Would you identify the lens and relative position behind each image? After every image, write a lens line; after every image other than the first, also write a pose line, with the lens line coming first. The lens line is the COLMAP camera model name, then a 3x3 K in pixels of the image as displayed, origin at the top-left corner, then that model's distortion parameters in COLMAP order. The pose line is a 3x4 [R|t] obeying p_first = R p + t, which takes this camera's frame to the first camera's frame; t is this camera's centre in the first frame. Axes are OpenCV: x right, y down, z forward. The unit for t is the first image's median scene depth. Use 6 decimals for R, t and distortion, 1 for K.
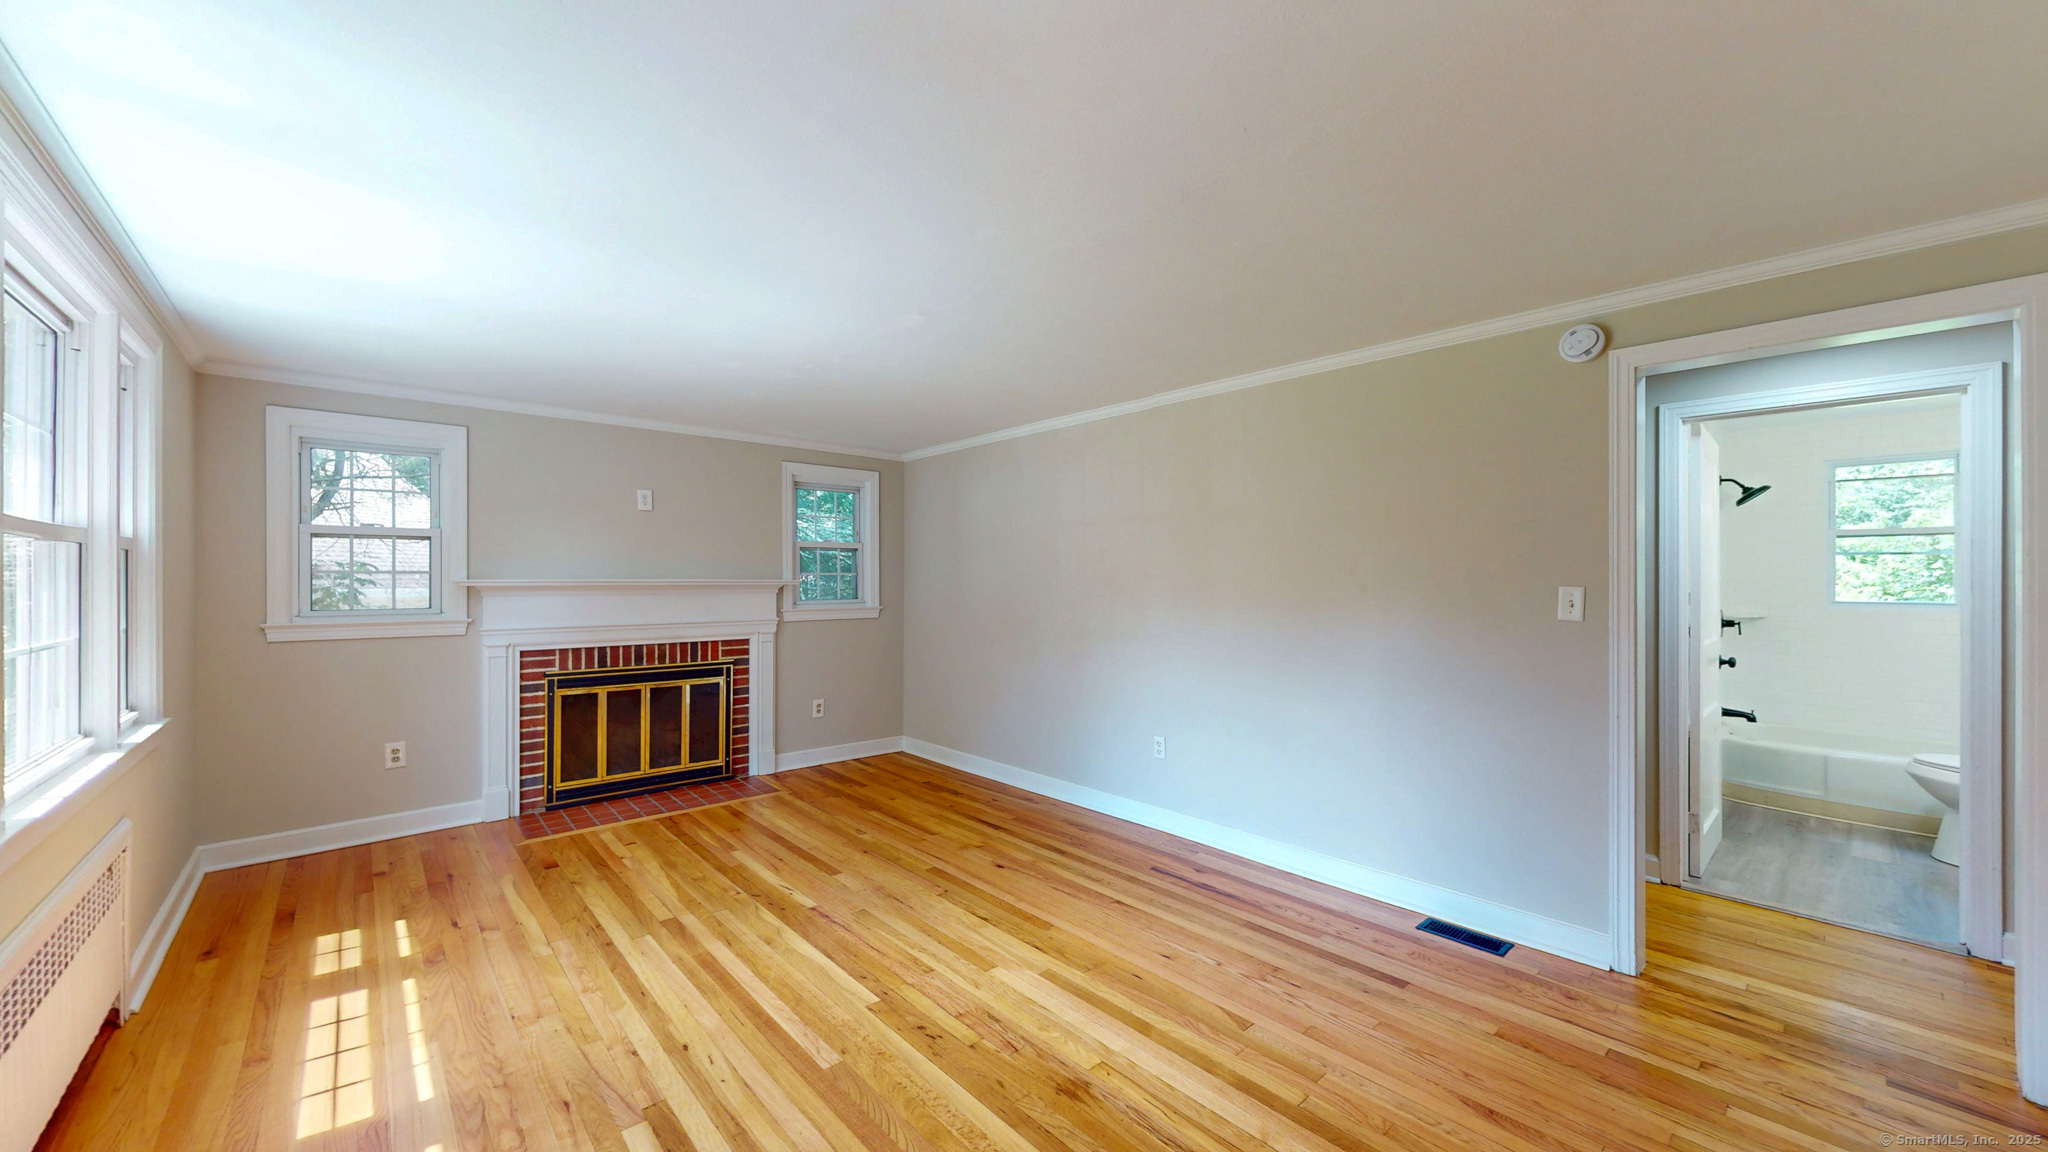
lens RADIAL K [[751.0, 0, 1025.2], [0, 751.0, 575.4], [0, 0, 1]] dist [-0.002538, 0.000537]
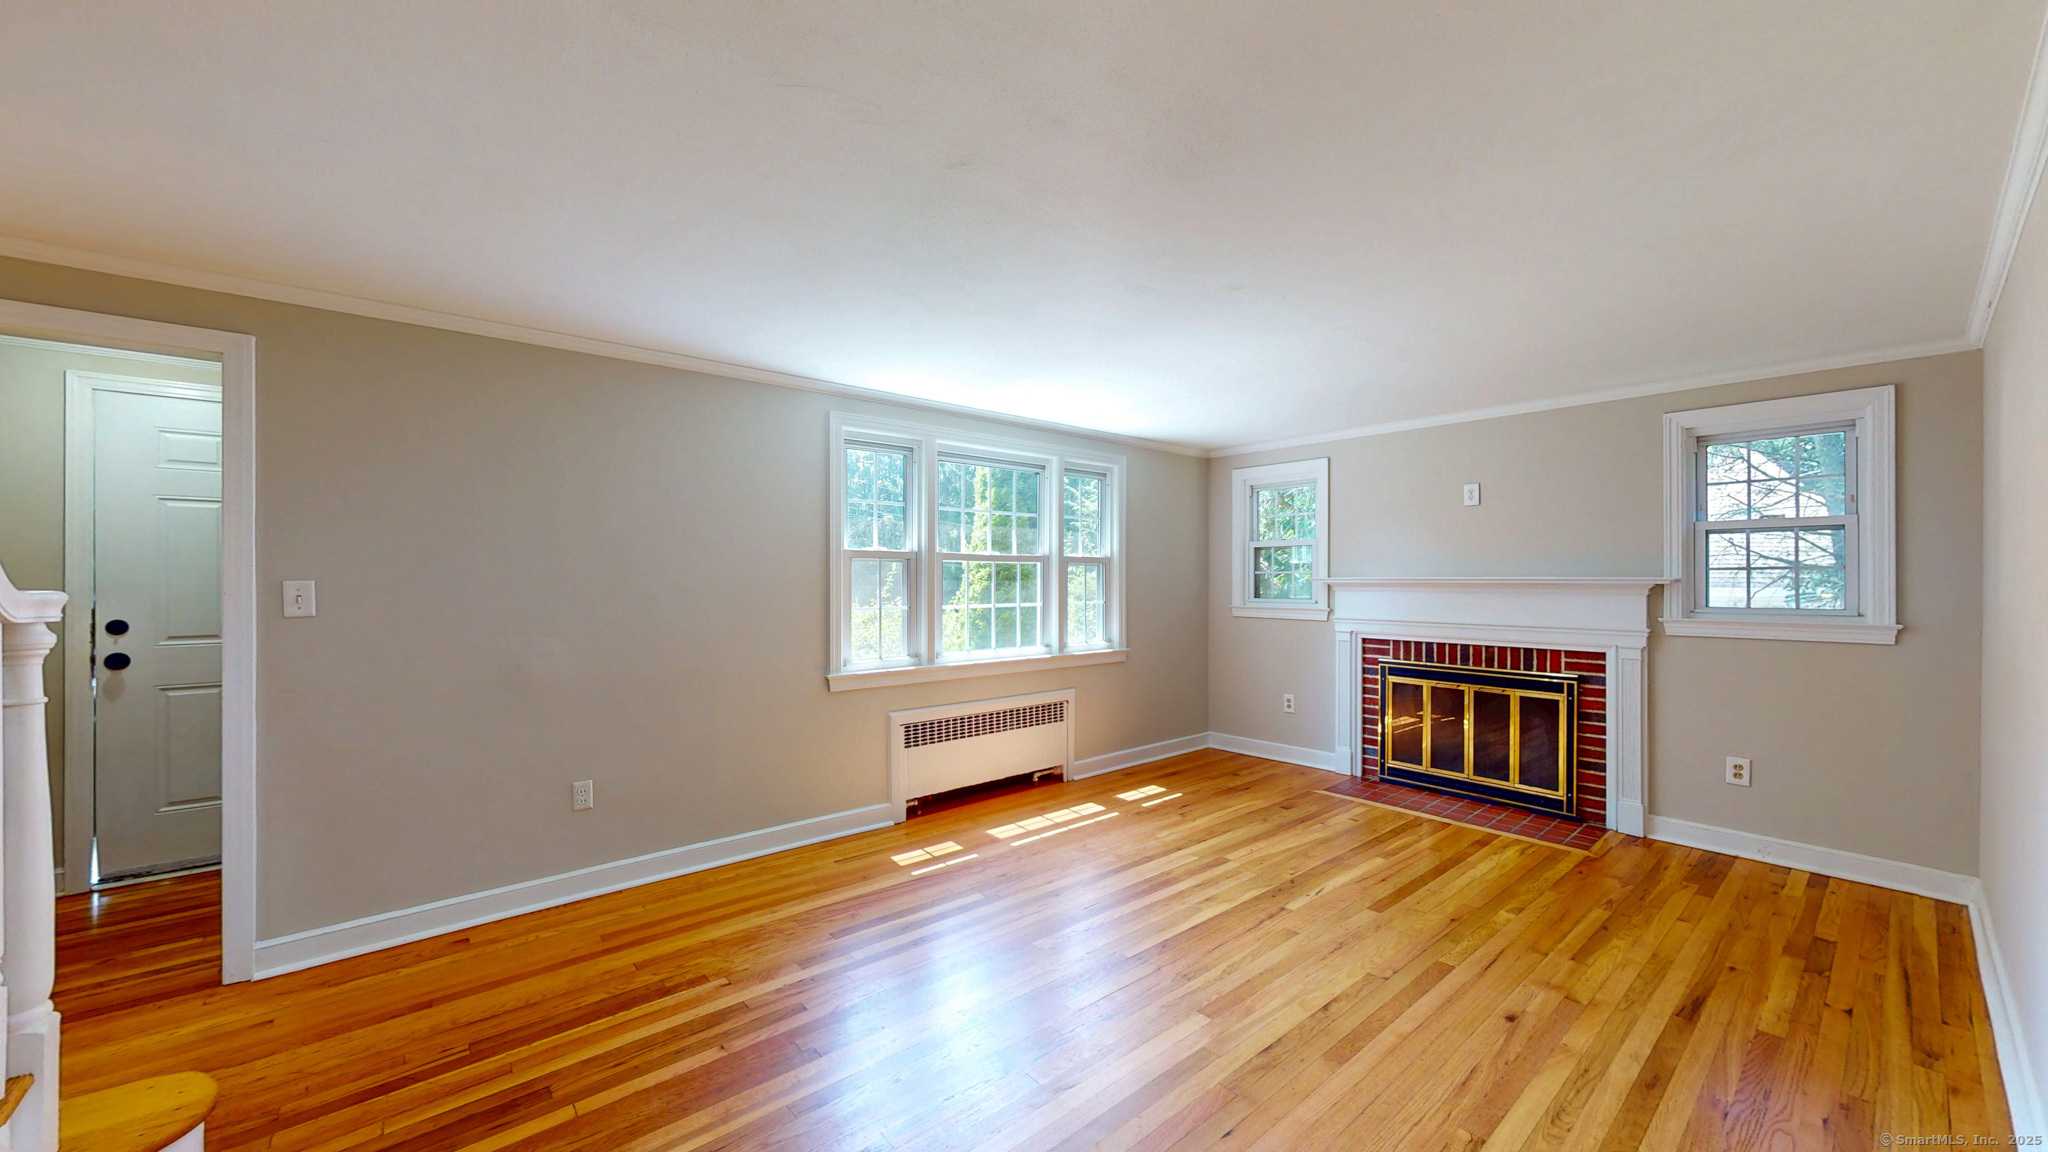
lens RADIAL K [[751.0, 0, 1015.9], [0, 751.0, 578.4], [0, 0, 1]] dist [-0.002538, 0.000537]
pose [[-0.034628, 0.001669, -0.999399, 0.543309], [0.007831, 0.999968, 0.001399, 0.001186], [0.999370, -0.007777, -0.034640, 0.513989]]
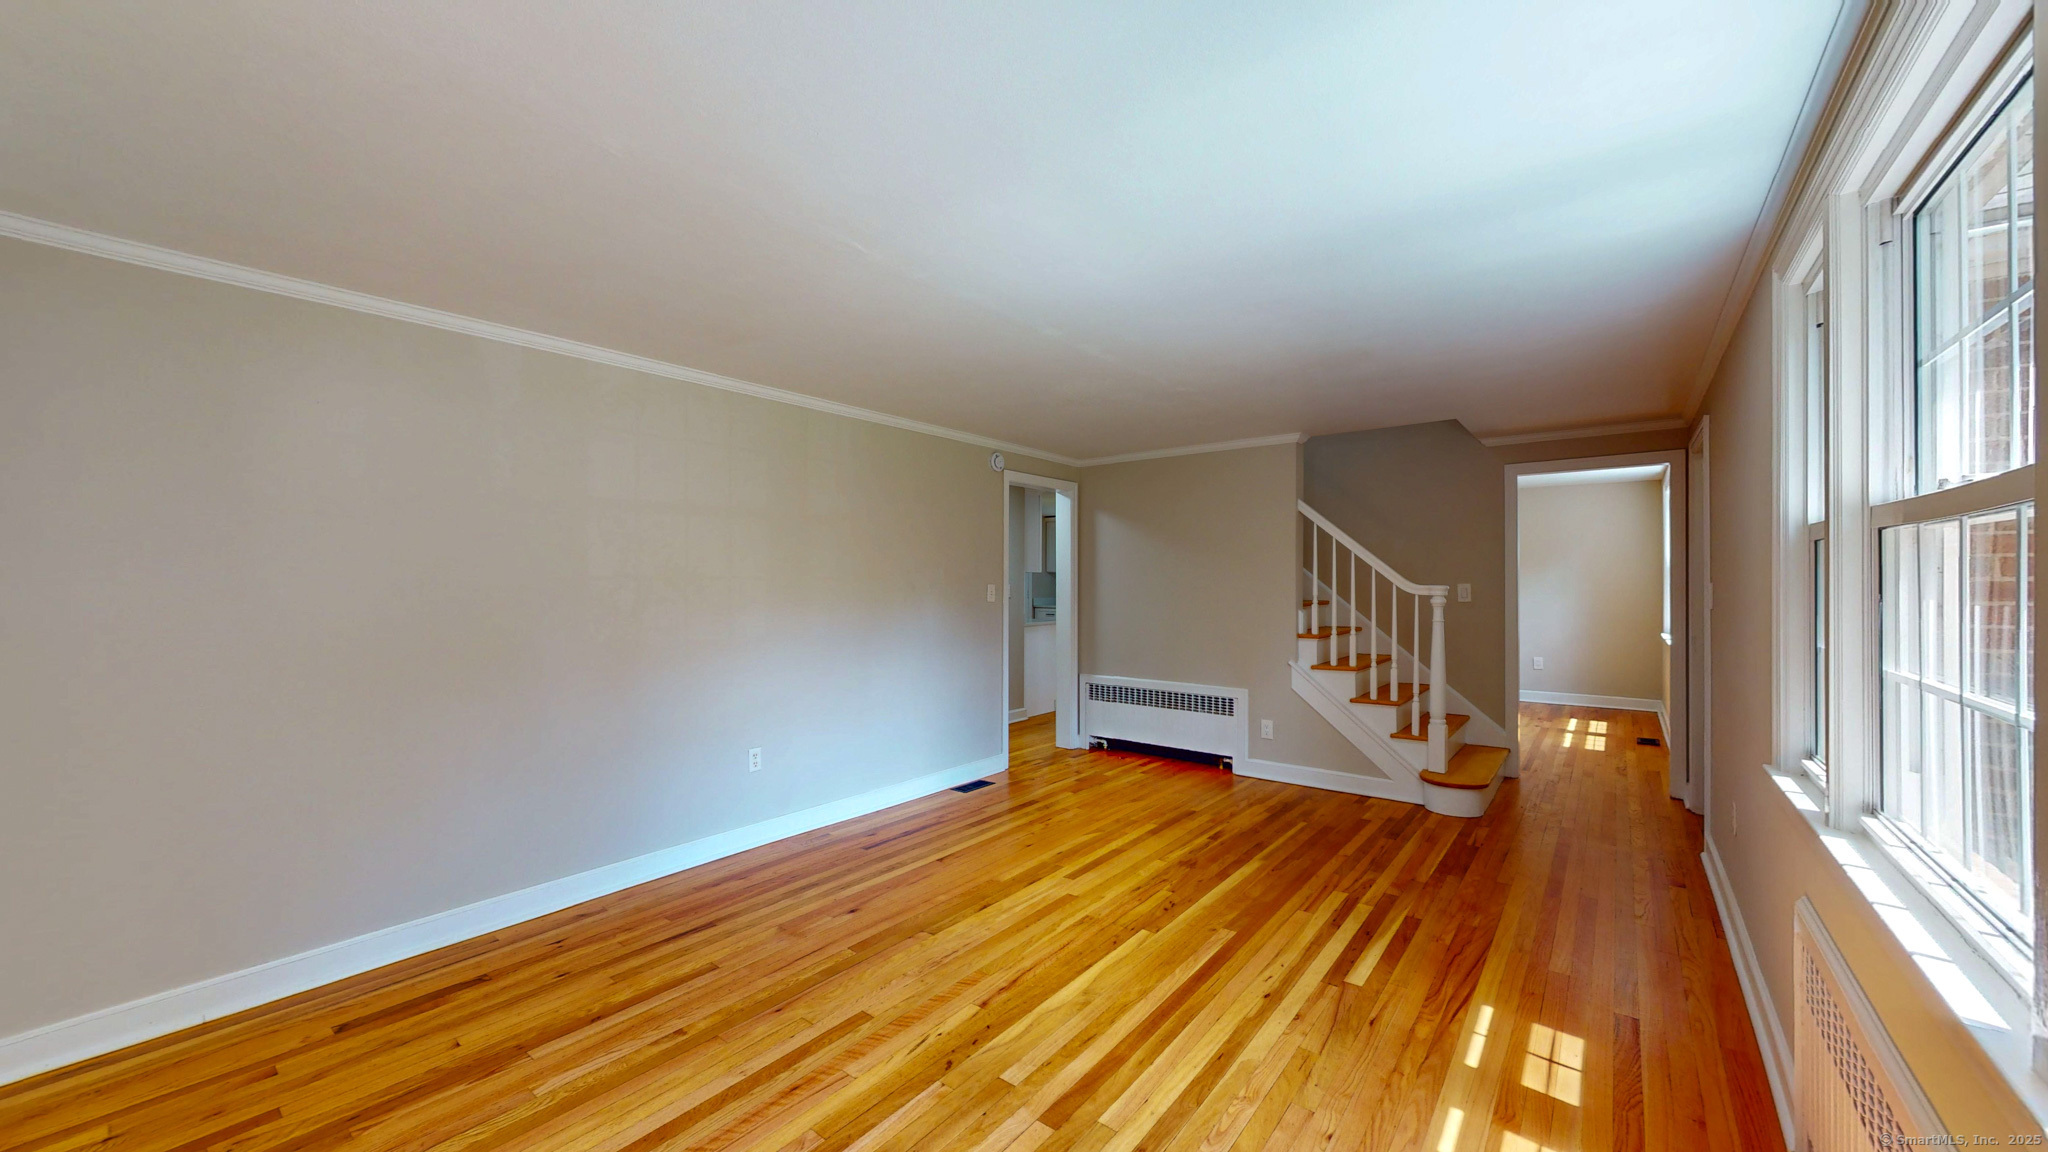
lens RADIAL K [[751.0, 0, 1019.7], [0, 751.0, 576.3], [0, 0, 1]] dist [-0.002538, 0.000537]
pose [[-0.167869, 0.004667, 0.985798, -0.794358], [-0.005123, 0.999971, -0.005606, 0.003166], [-0.985796, -0.005992, -0.167840, 0.822446]]
